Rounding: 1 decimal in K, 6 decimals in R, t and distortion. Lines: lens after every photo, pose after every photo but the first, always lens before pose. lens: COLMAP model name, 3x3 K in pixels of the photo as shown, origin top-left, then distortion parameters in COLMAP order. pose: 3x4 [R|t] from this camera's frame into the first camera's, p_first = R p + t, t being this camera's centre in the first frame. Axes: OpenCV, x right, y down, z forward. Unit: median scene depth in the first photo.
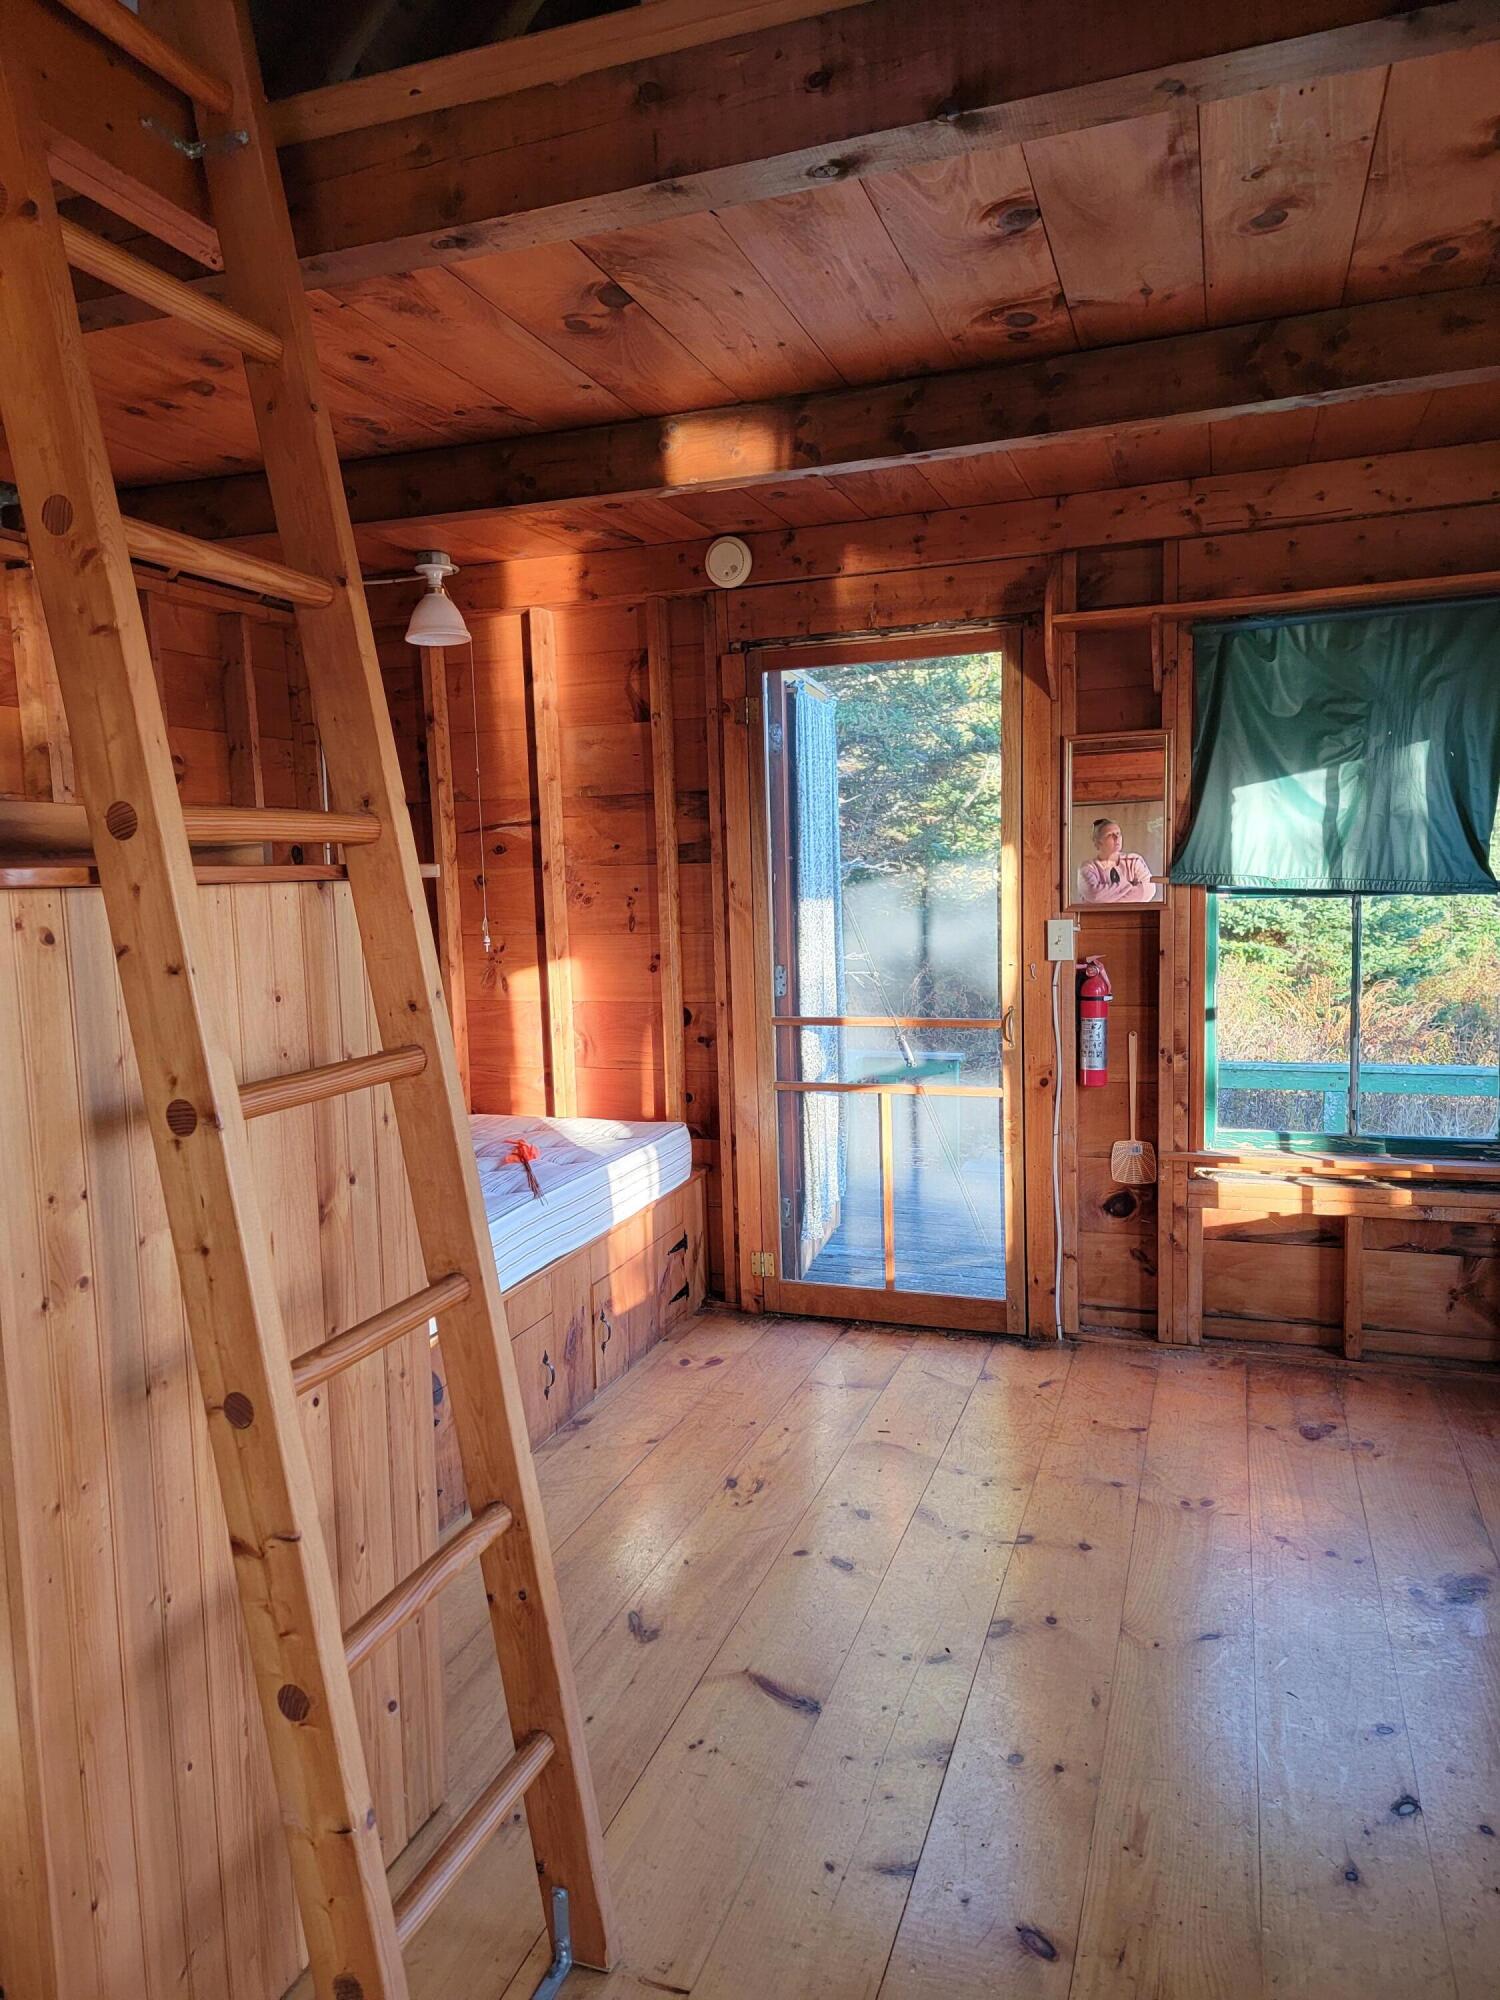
lens RADIAL K [[1383.3, 0, 713.9], [0, 1383.3, 1016.6], [0, 0, 1]] dist [0.082835, -0.066651]
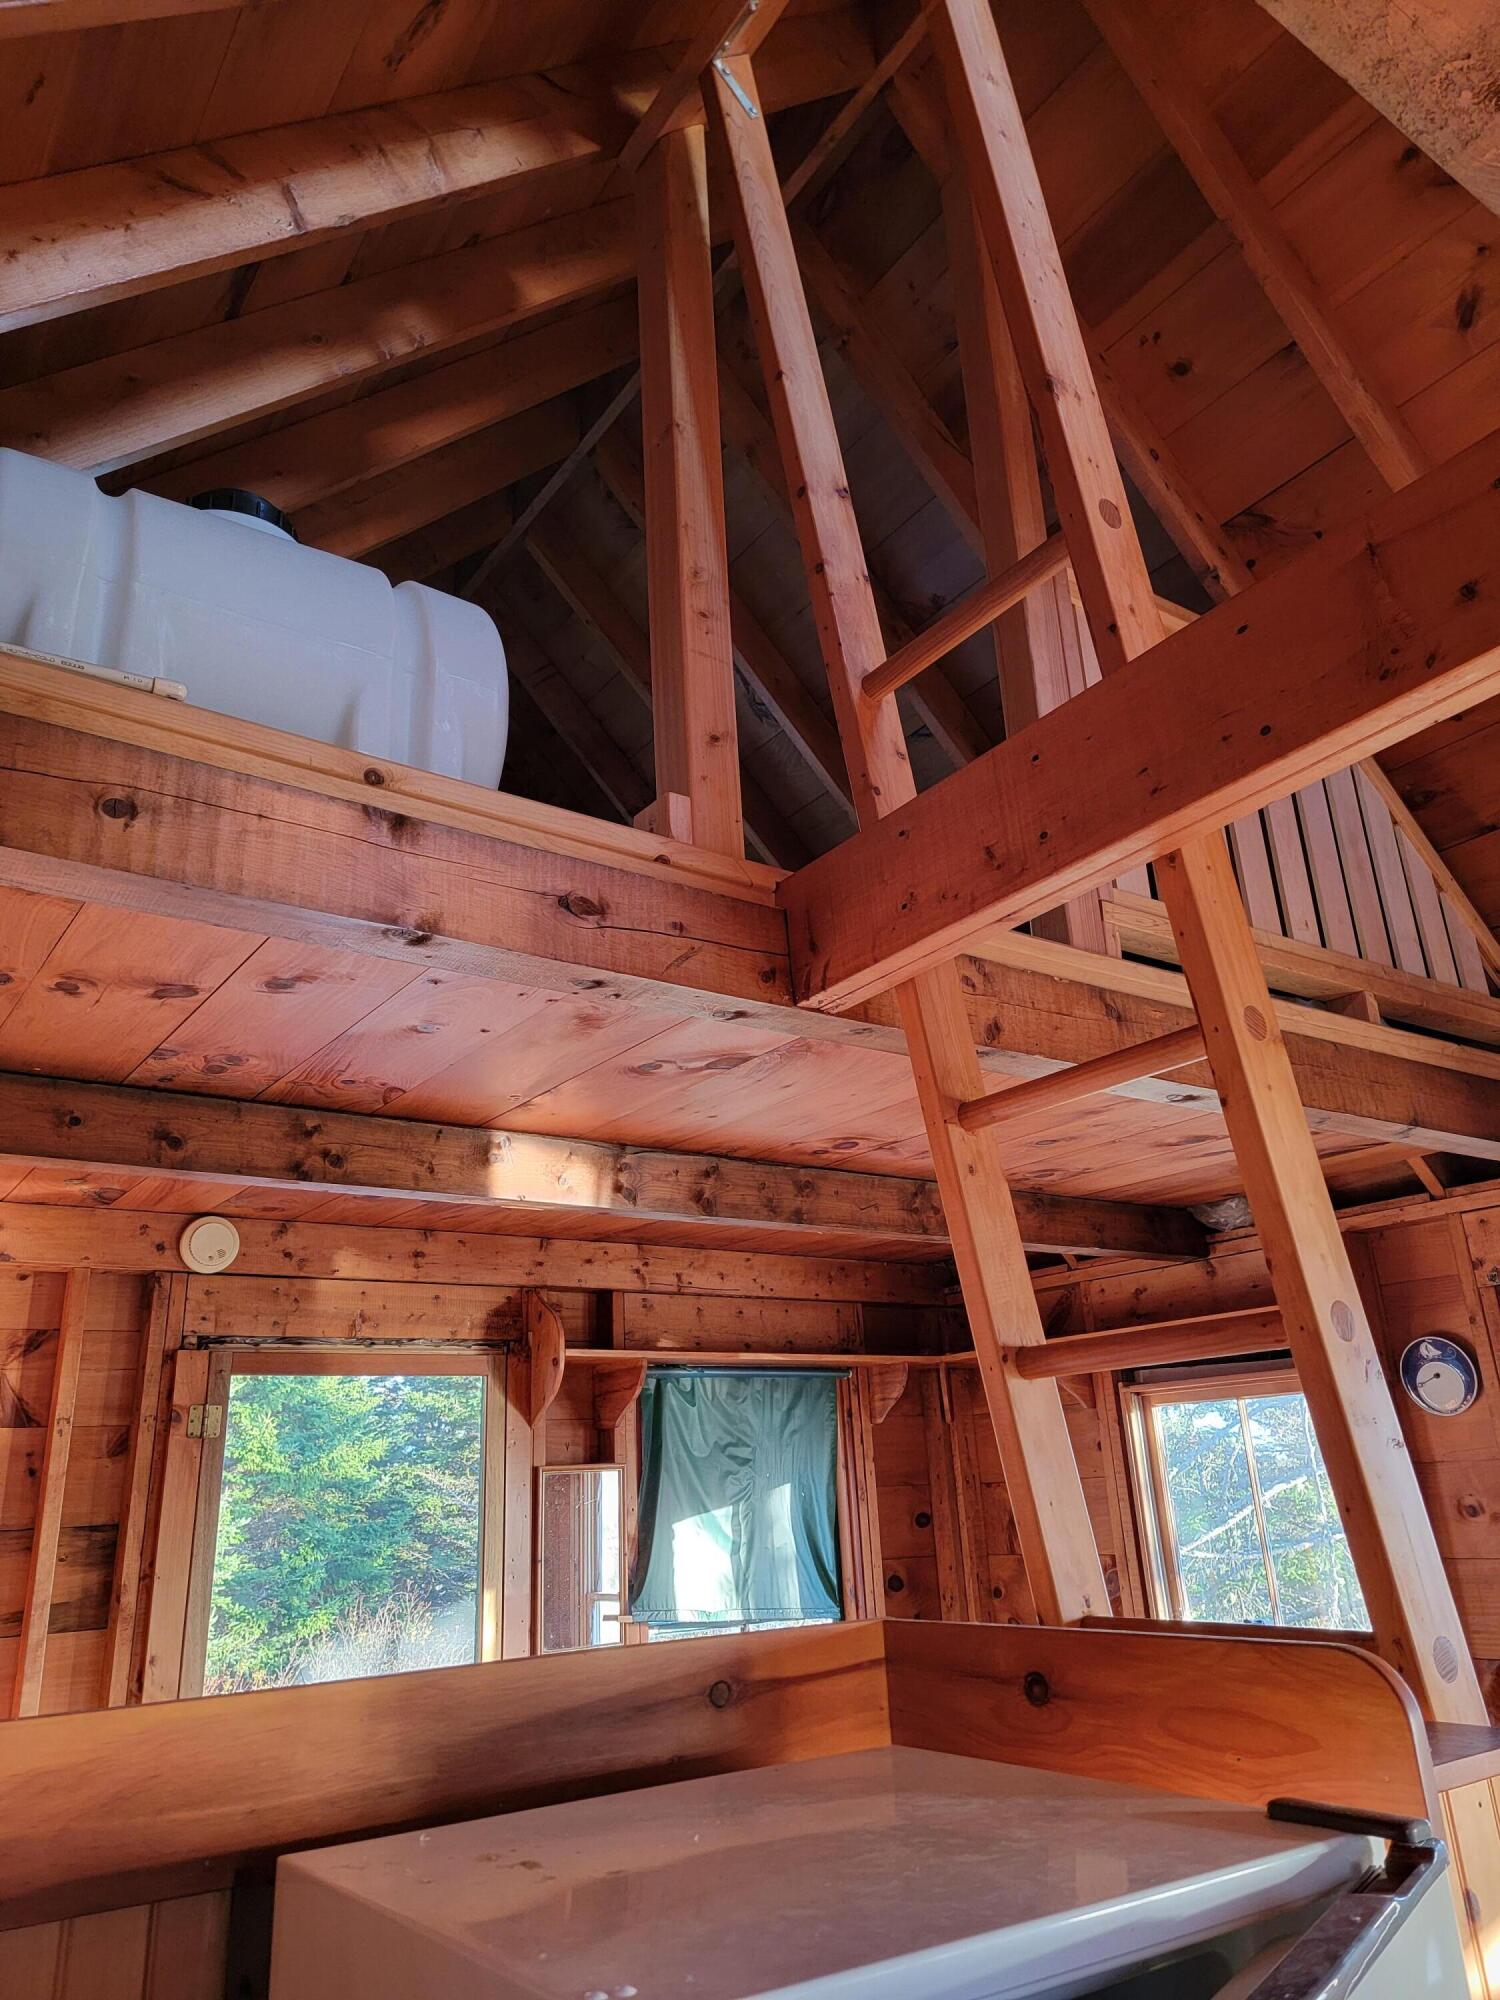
lens RADIAL K [[1386.4, 0, 750.0], [0, 1386.4, 1000.0], [0, 0, 1]] dist [0.079128, -0.065554]
pose [[0.565262, 0.281542, 0.775380, -0.565396], [0.114511, 0.904073, -0.411751, -0.075129], [-0.816925, 0.321537, 0.478798, 0.294503]]
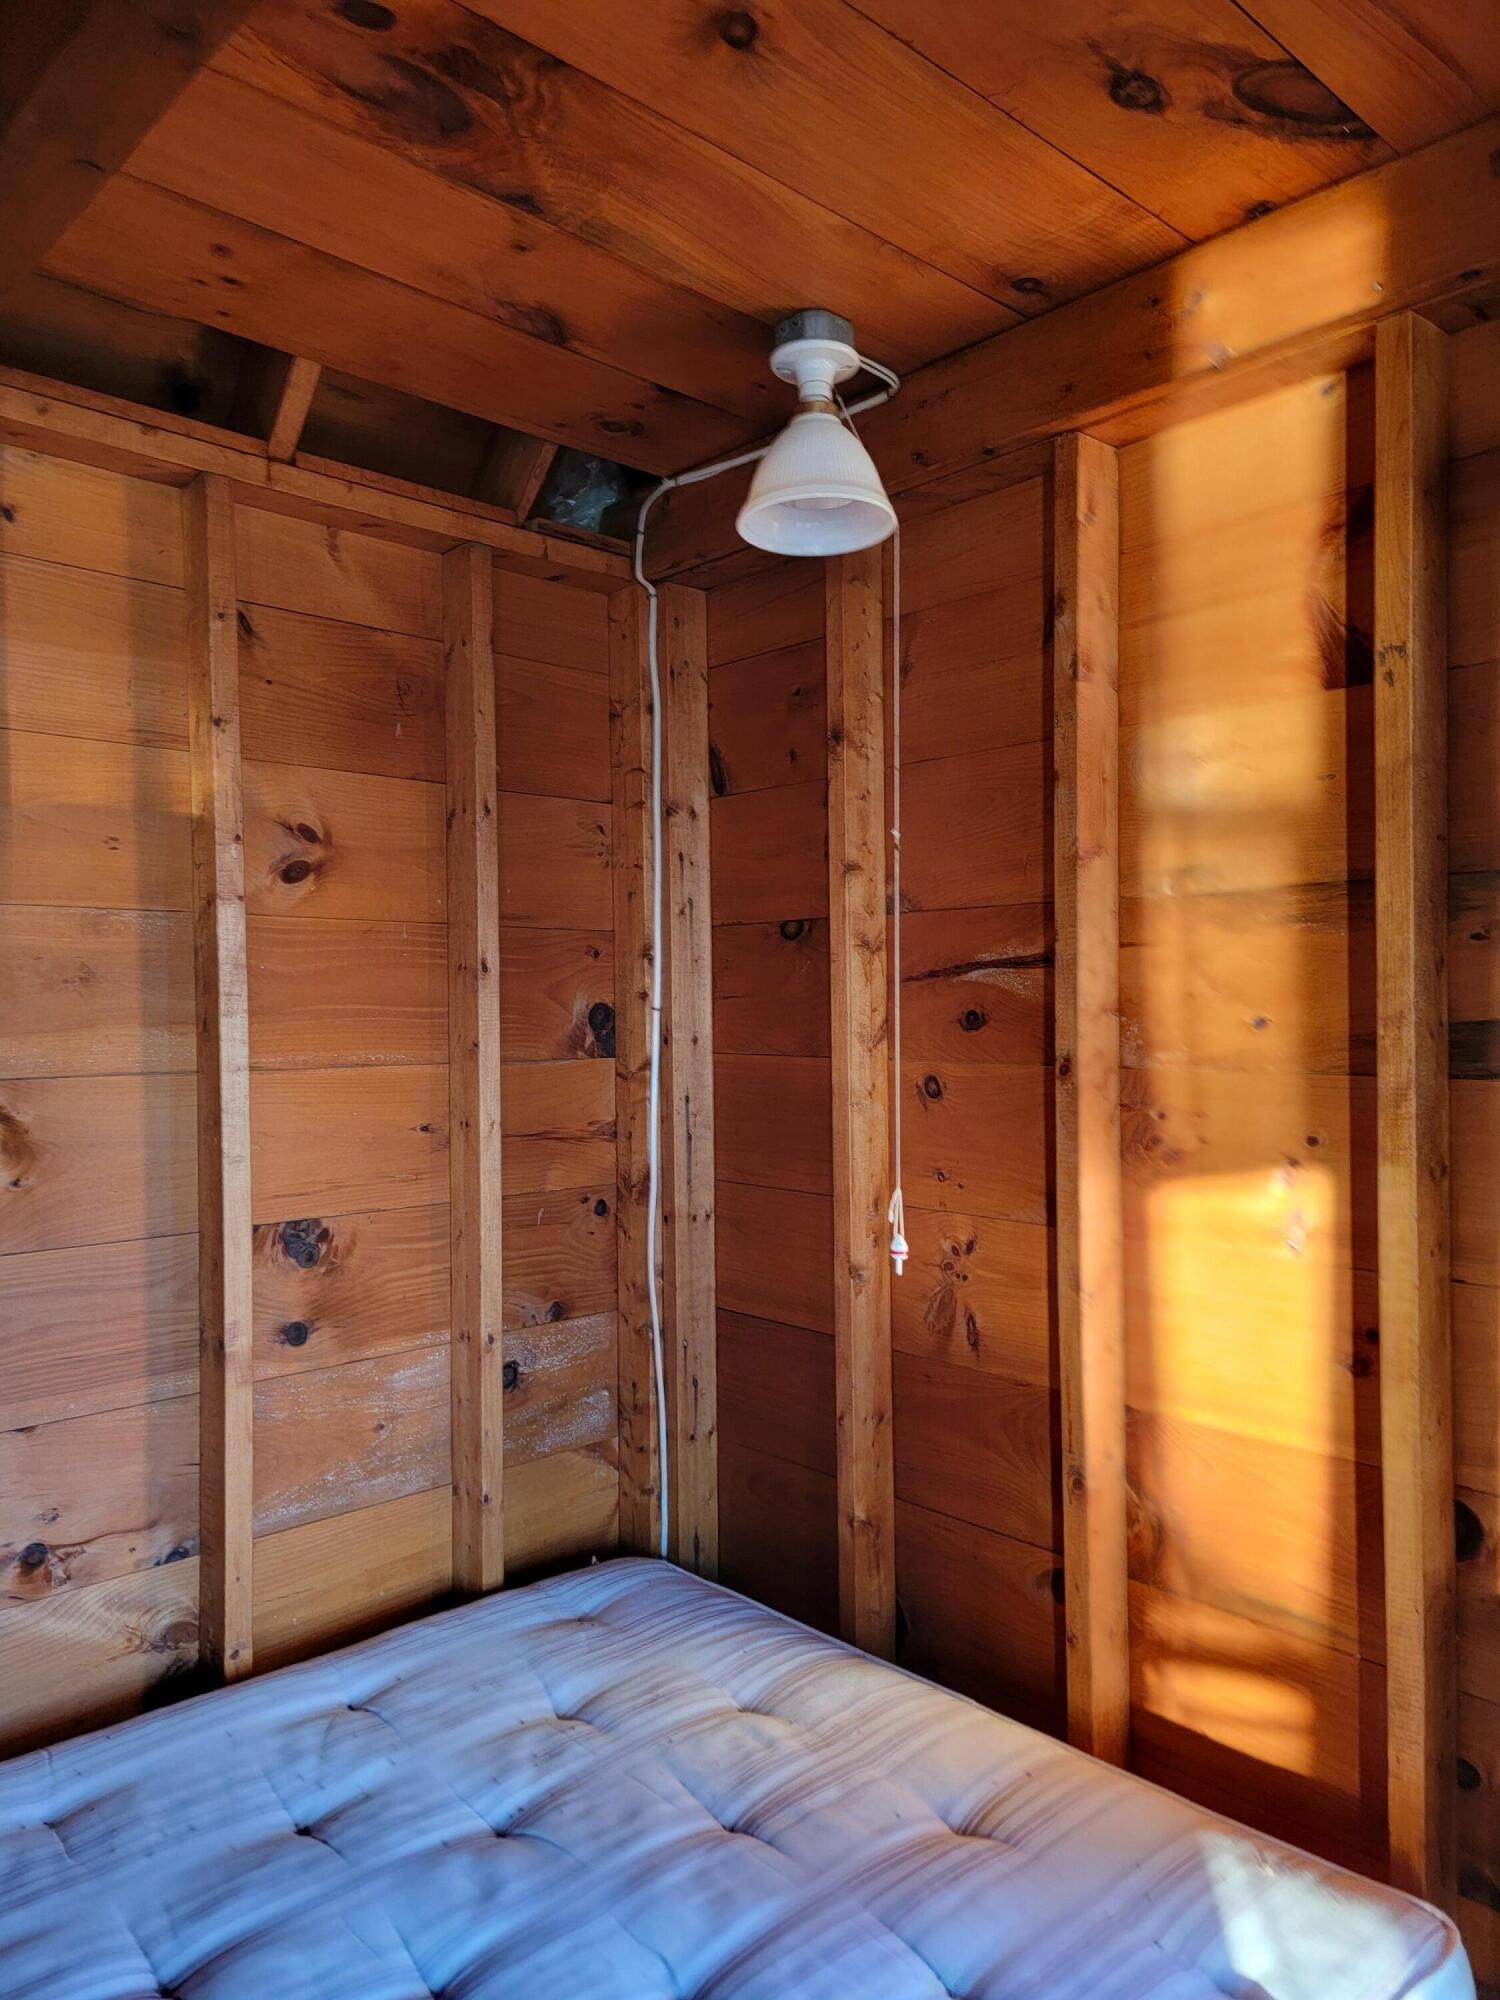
lens RADIAL K [[1371.6, 0, 716.1], [0, 1371.6, 994.4], [0, 0, 1]] dist [0.079895, -0.060683]
pose [[0.882117, 0.019818, -0.470614, -0.027866], [-0.074379, 0.992440, -0.097623, -0.099746], [0.465122, 0.121118, 0.876922, 0.725896]]
